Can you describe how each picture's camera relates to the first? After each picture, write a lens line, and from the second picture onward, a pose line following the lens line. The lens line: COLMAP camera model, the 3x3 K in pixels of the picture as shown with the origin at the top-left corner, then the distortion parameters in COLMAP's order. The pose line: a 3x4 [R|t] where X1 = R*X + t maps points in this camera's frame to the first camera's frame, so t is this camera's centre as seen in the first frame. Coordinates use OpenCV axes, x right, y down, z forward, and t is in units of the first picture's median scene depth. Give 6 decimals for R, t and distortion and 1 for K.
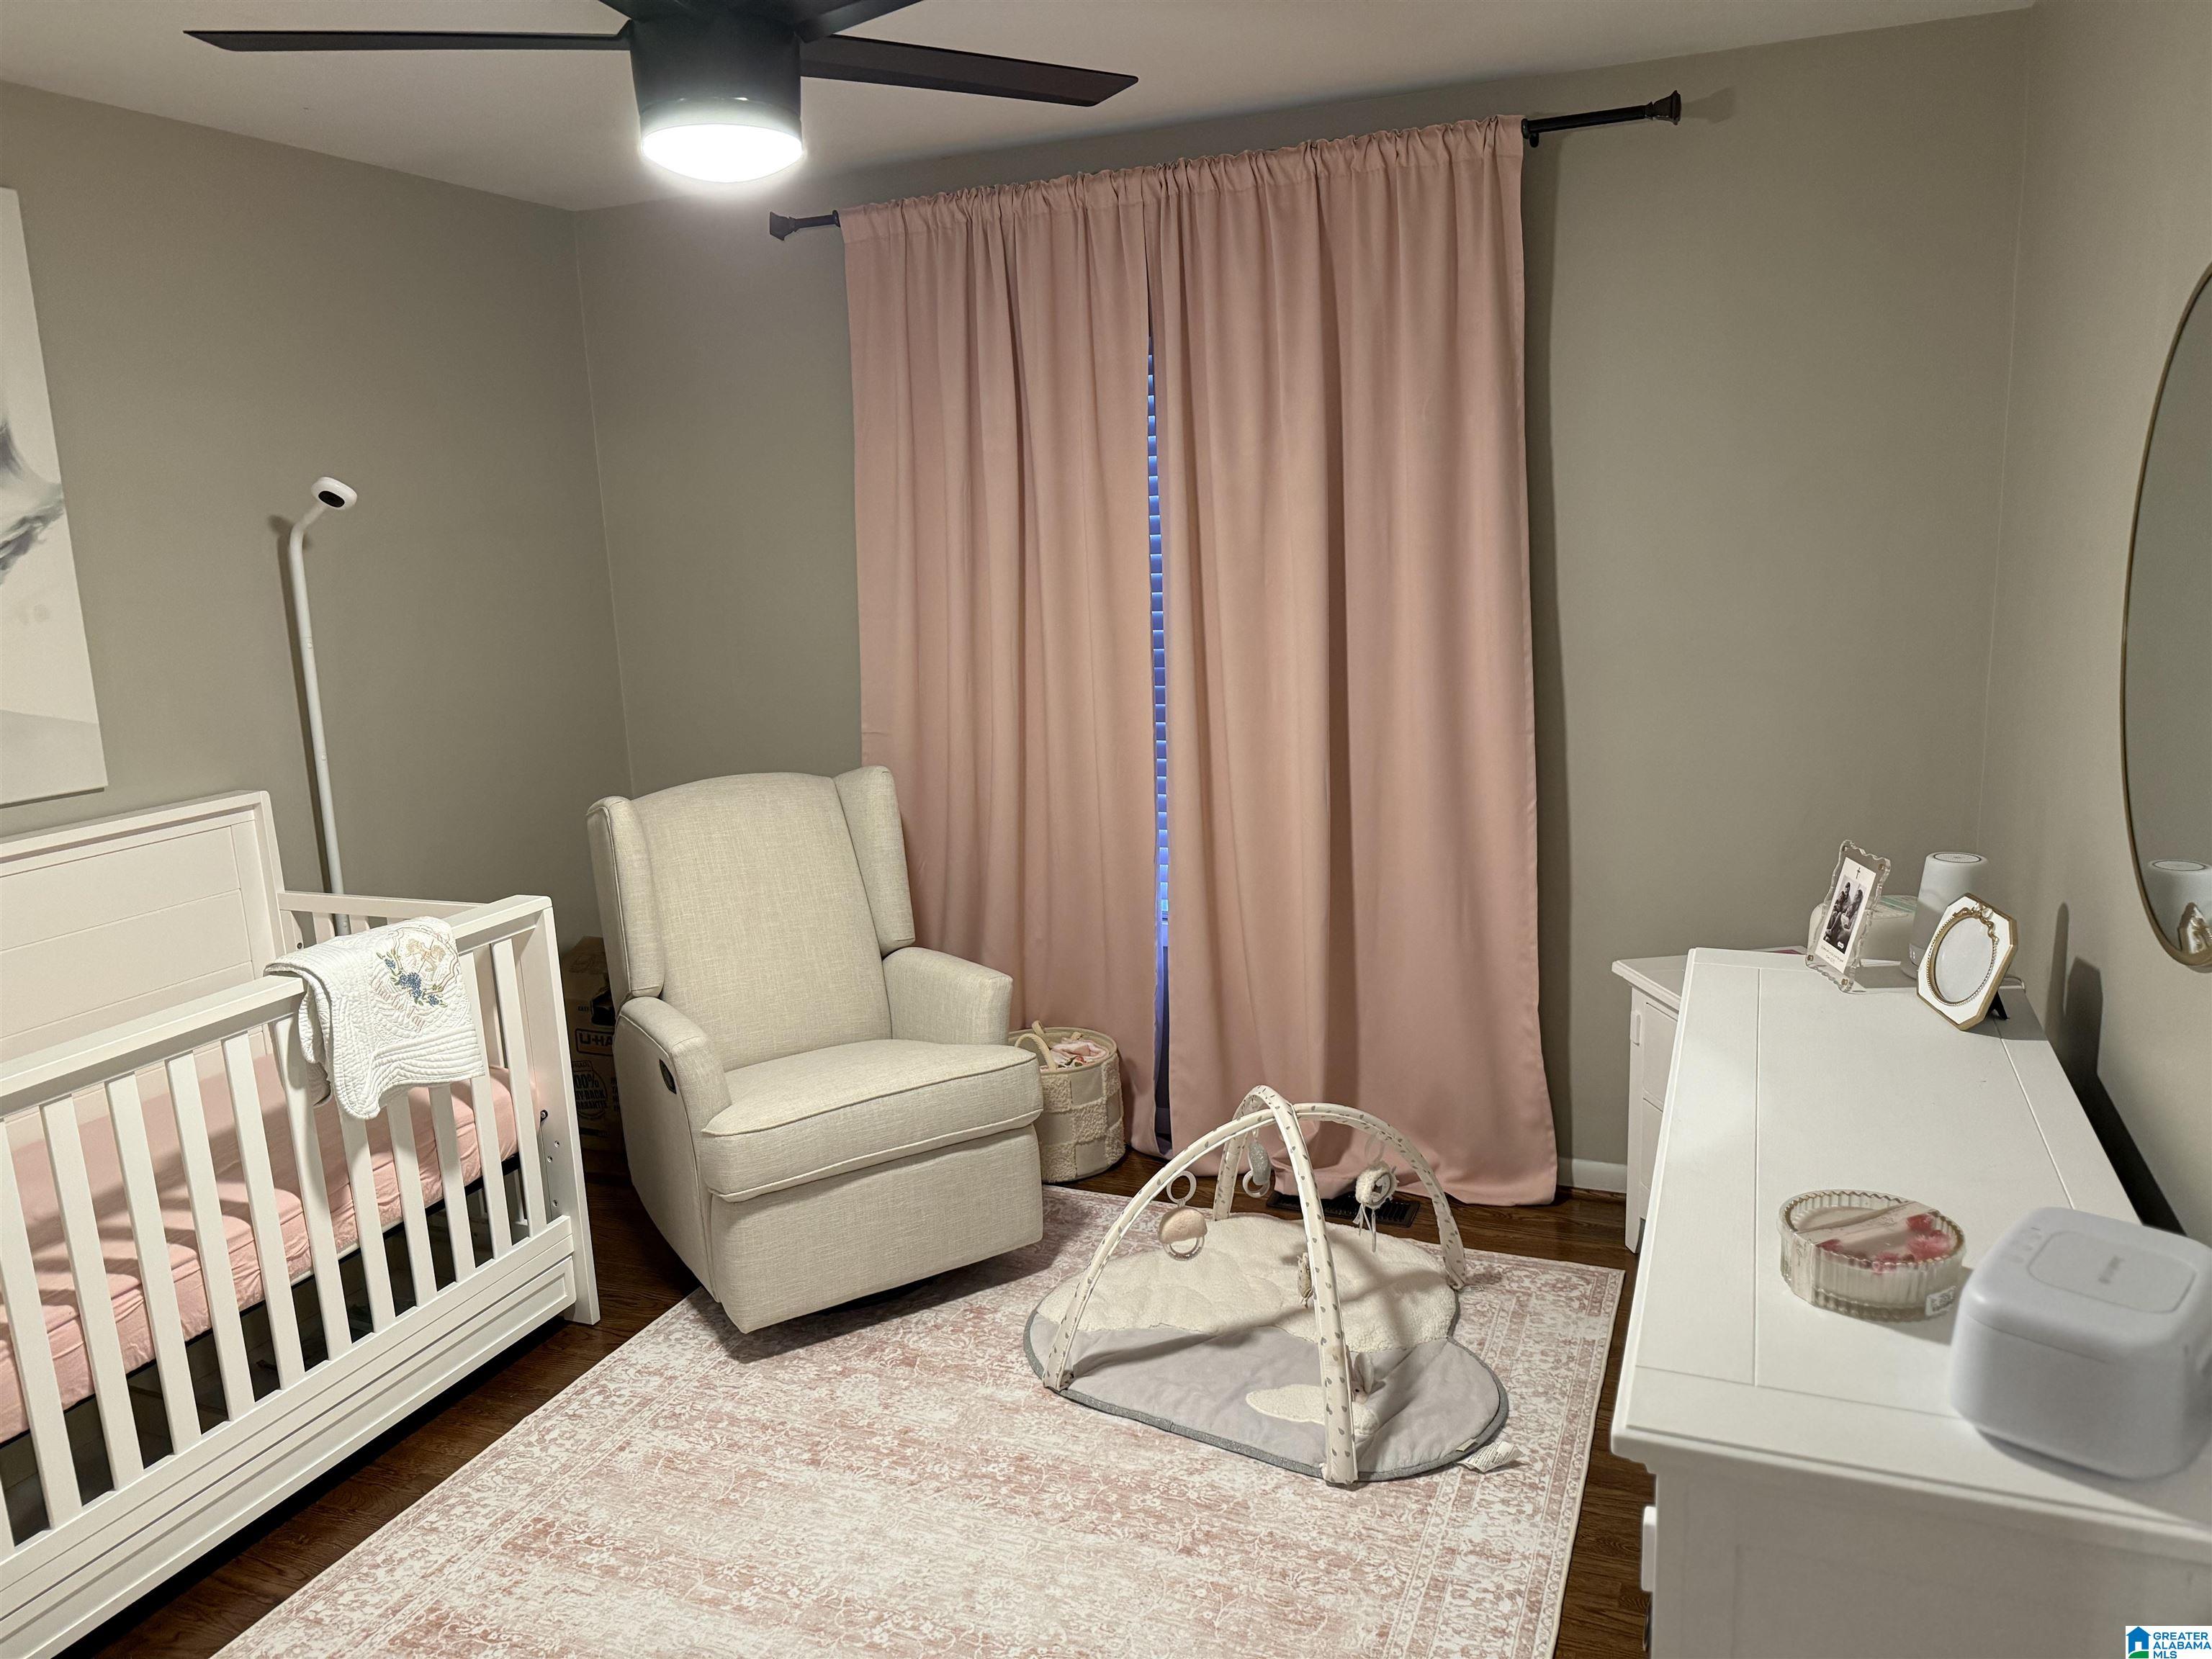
lens RADIAL K [[1548.0, 0, 1103.0], [0, 1548.0, 826.0], [0, 0, 1]] dist [0.041087, -0.055407]
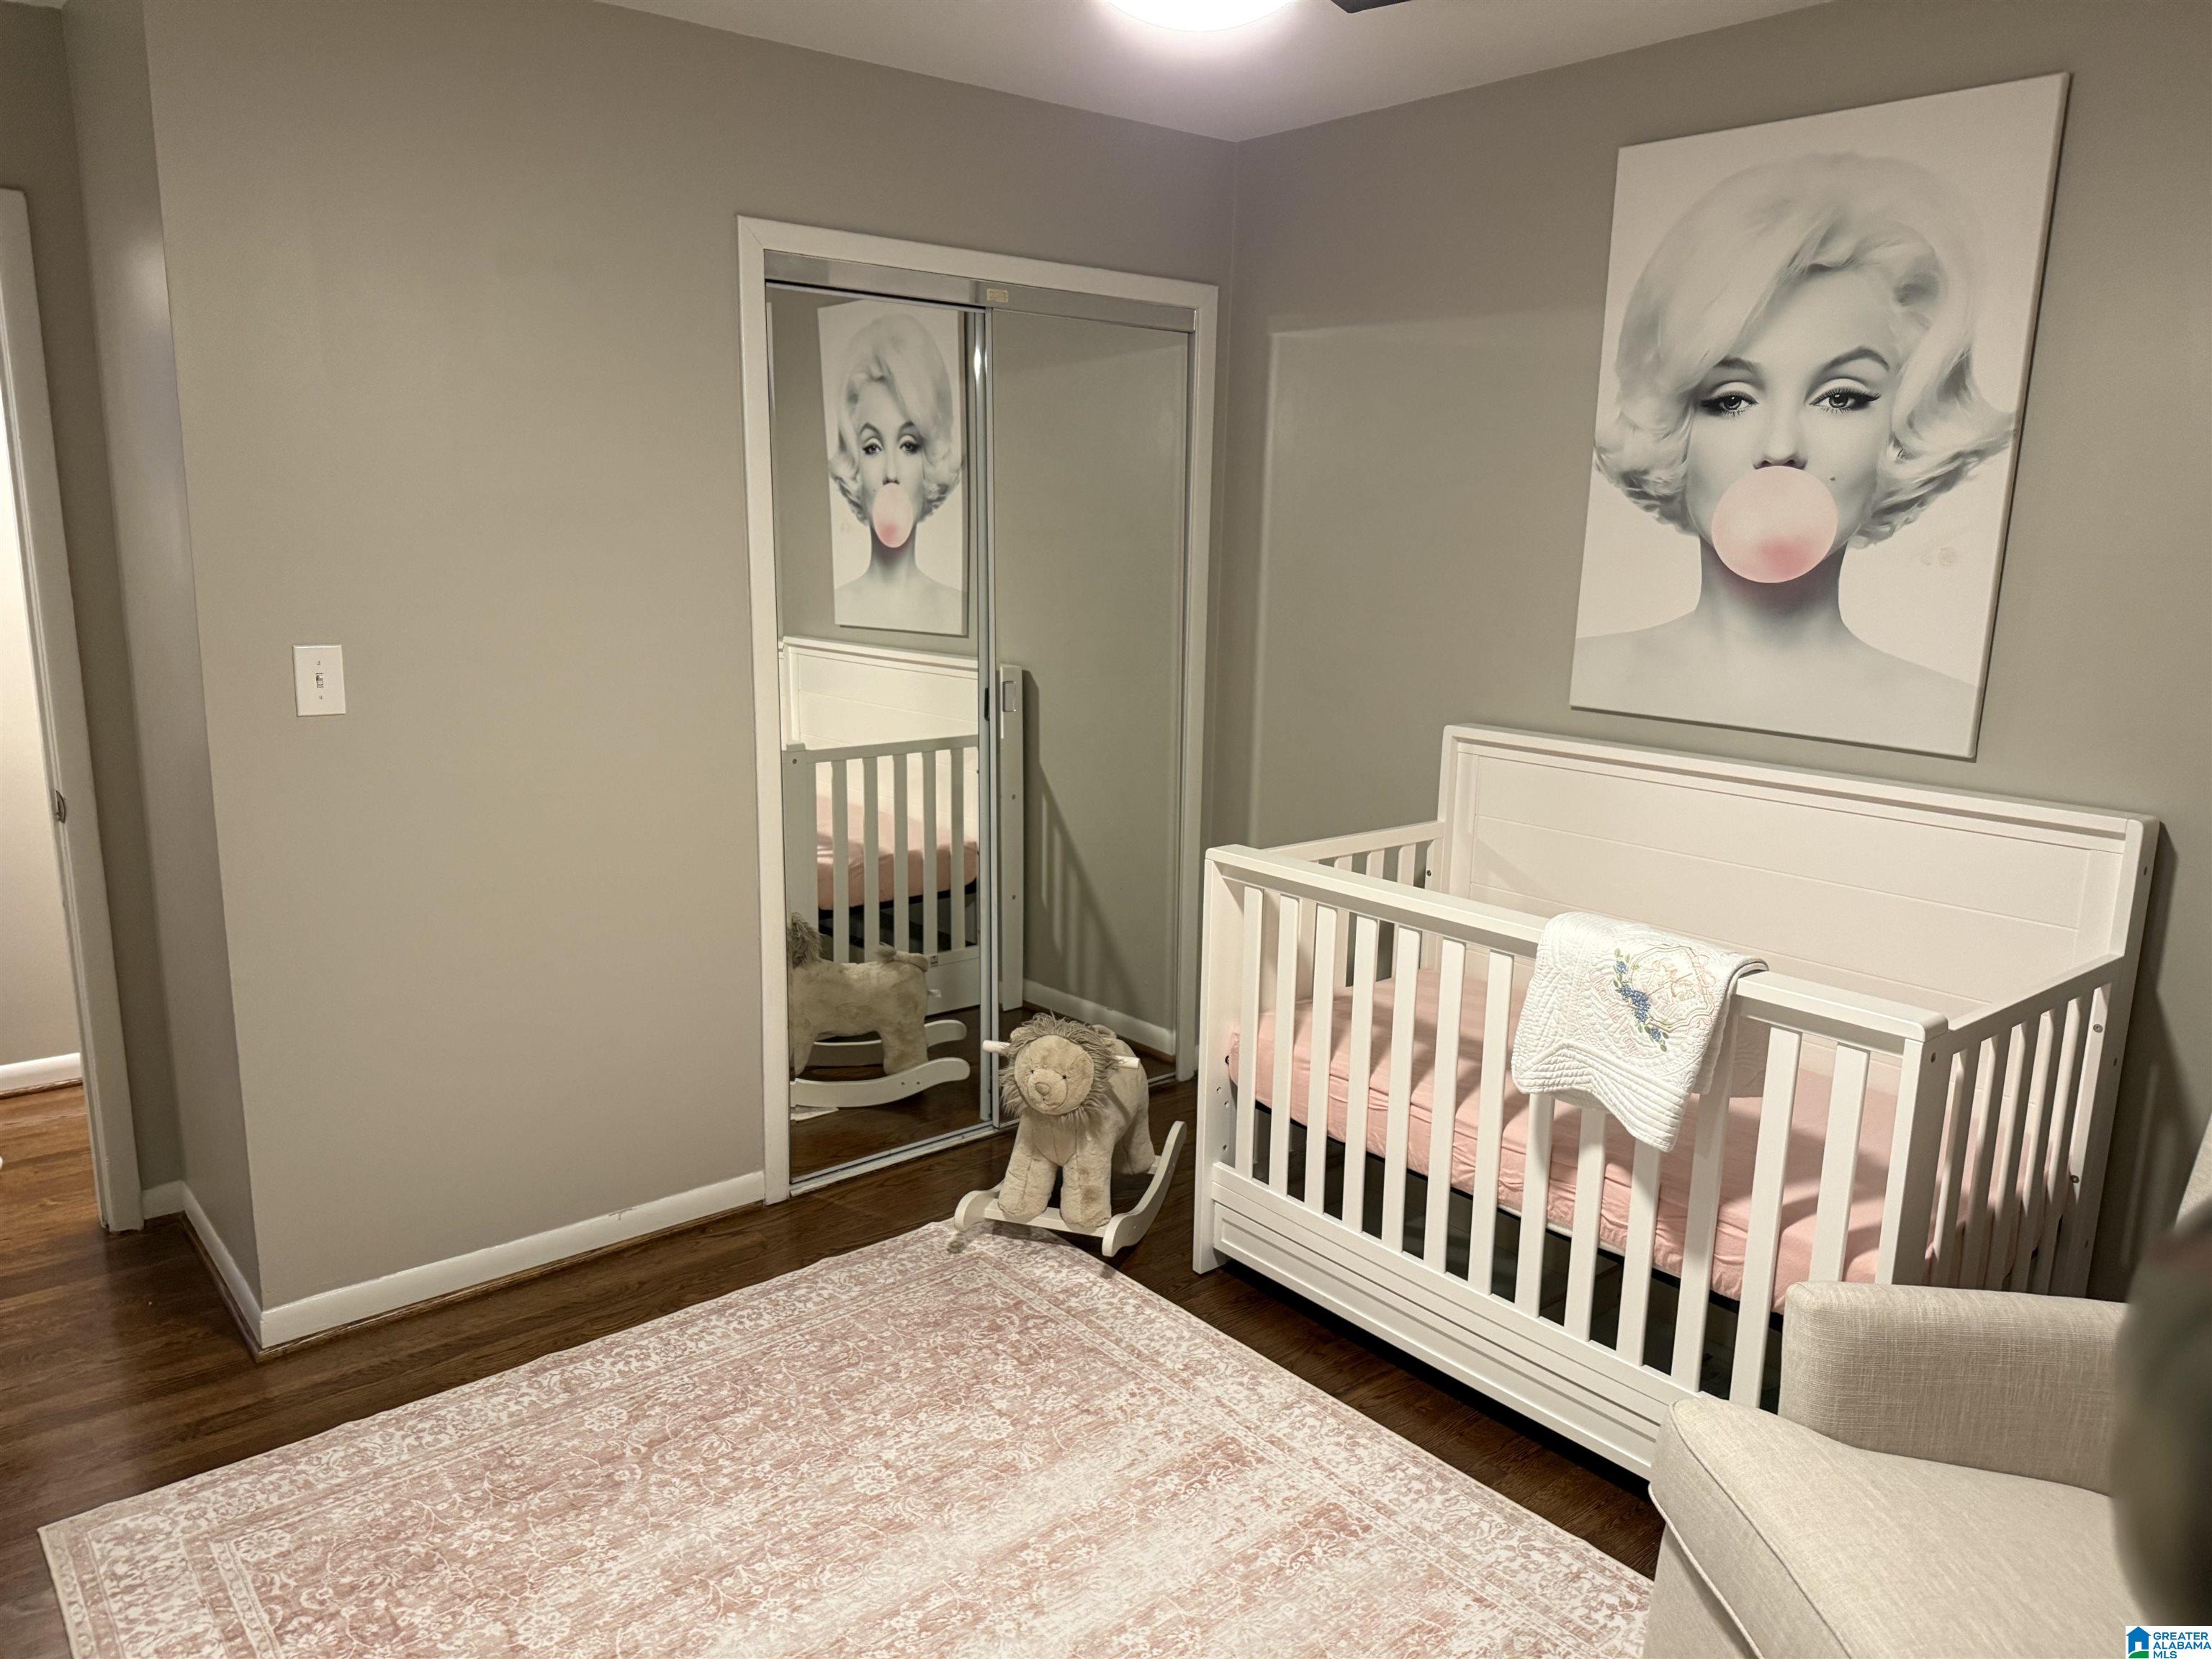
lens RADIAL K [[1548.0, 0, 1100.7], [0, 1548.0, 829.0], [0, 0, 1]] dist [0.041087, -0.055407]
pose [[-0.470523, 0.208982, -0.857283, 0.397702], [-0.175047, 0.930134, 0.322816, -0.205576], [0.864851, 0.301957, -0.401067, 1.029686]]
